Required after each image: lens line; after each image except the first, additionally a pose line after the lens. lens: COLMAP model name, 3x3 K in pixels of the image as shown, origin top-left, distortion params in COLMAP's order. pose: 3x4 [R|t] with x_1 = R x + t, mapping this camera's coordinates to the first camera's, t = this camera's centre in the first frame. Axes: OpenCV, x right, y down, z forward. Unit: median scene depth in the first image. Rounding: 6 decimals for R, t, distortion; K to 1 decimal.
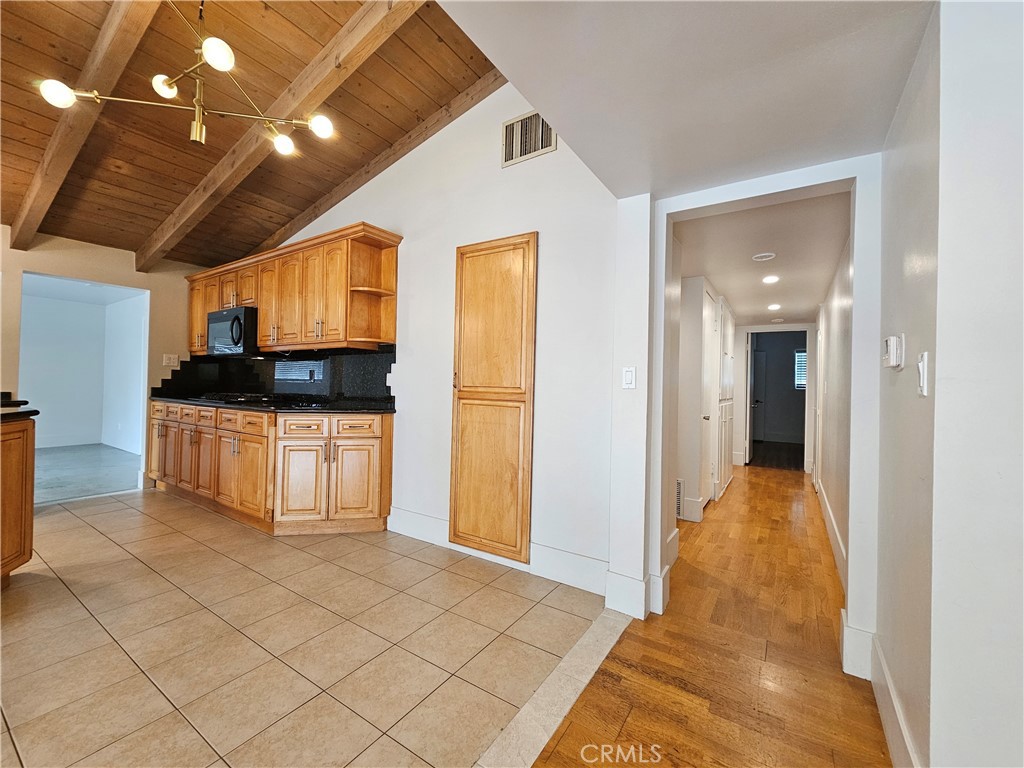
lens RADIAL K [[419.9, 0, 512.9], [0, 419.9, 382.2], [0, 0, 1]] dist [0.004204, -0.000380]
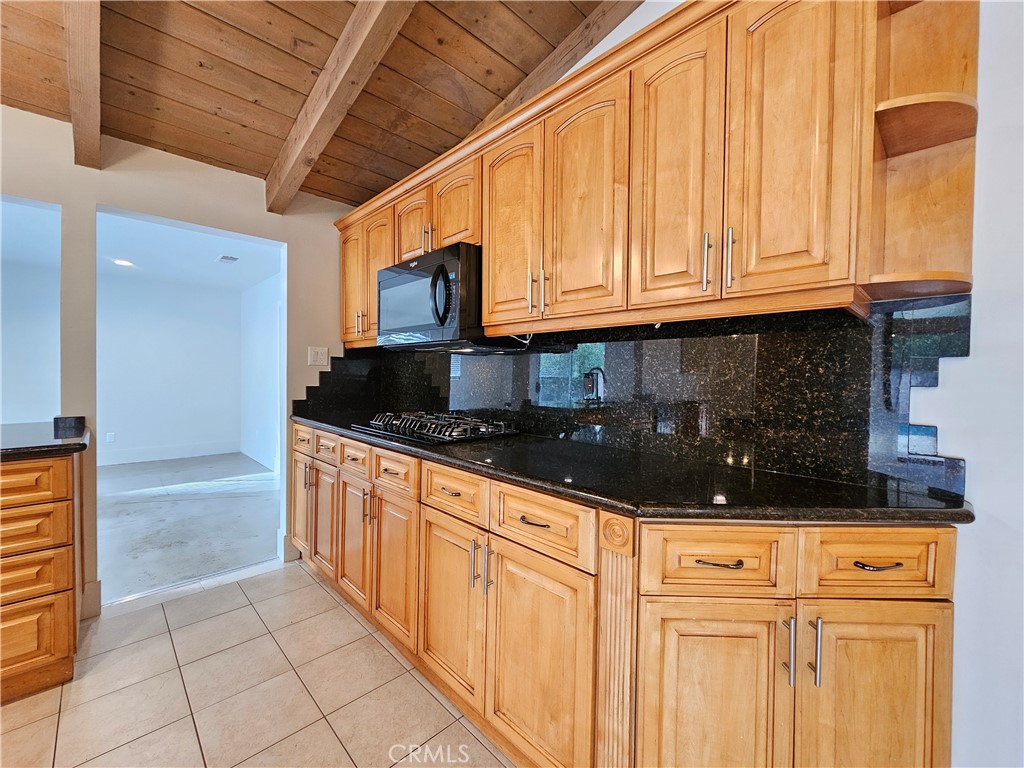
lens RADIAL K [[419.9, 0, 515.6], [0, 419.9, 382.3], [0, 0, 1]] dist [0.004204, -0.000380]
pose [[0.978060, -0.003665, -0.208292, -0.554995], [0.008748, 0.999686, 0.023491, -0.036503], [0.208140, -0.024797, 0.977785, 0.630569]]
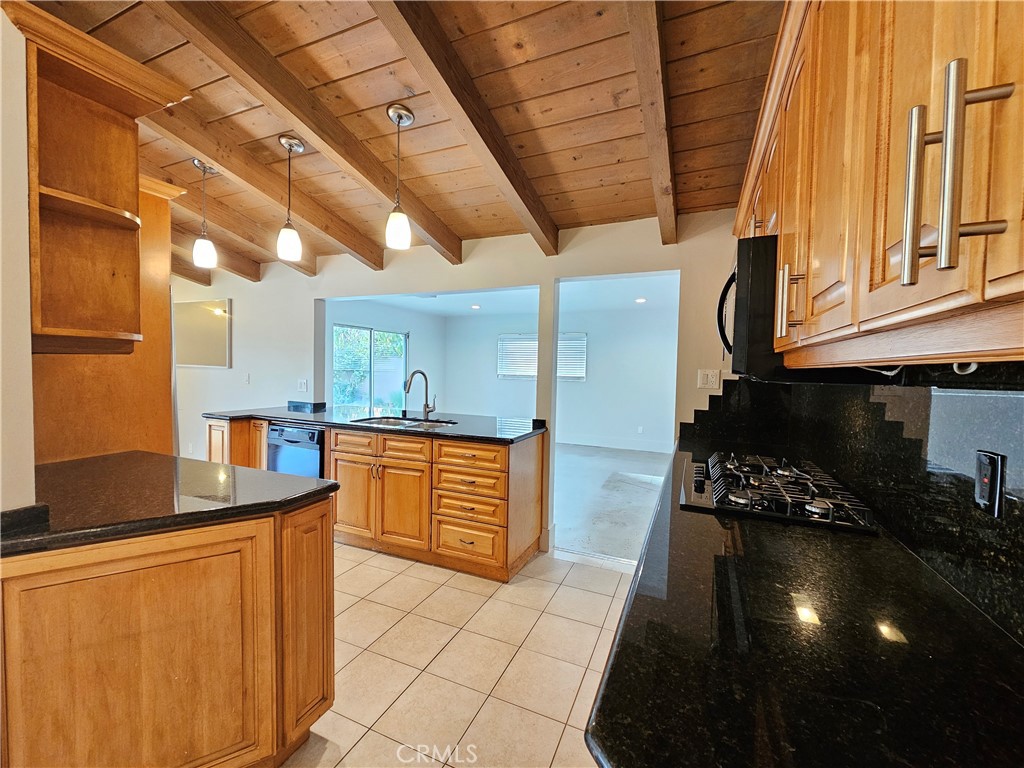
lens RADIAL K [[419.9, 0, 511.5], [0, 419.9, 385.2], [0, 0, 1]] dist [0.004204, -0.000380]
pose [[0.165517, 0.022687, -0.985946, -0.377042], [-0.008917, 0.999729, 0.021507, -0.076890], [0.986167, 0.005232, 0.165675, 0.881912]]
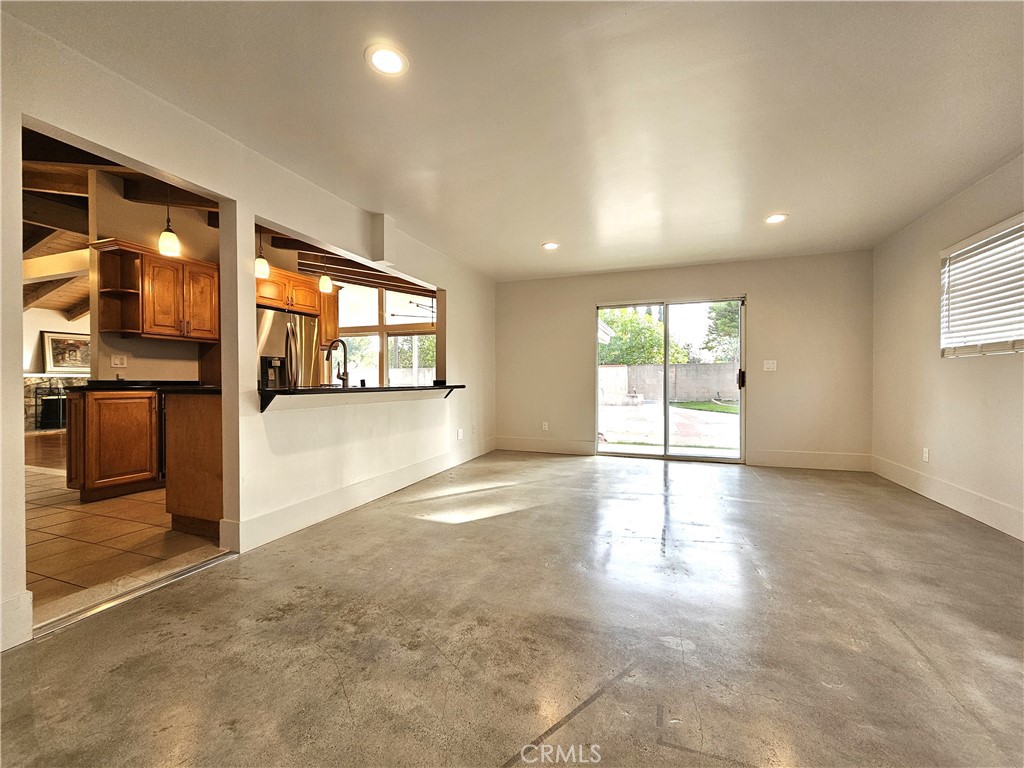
lens RADIAL K [[419.9, 0, 511.3], [0, 419.9, 381.2], [0, 0, 1]] dist [0.004204, -0.000380]
pose [[-0.972886, -0.020044, -0.230415, -1.610708], [-0.018350, 0.999787, -0.009493, 0.017882], [0.230557, -0.005007, -0.973046, 1.947385]]
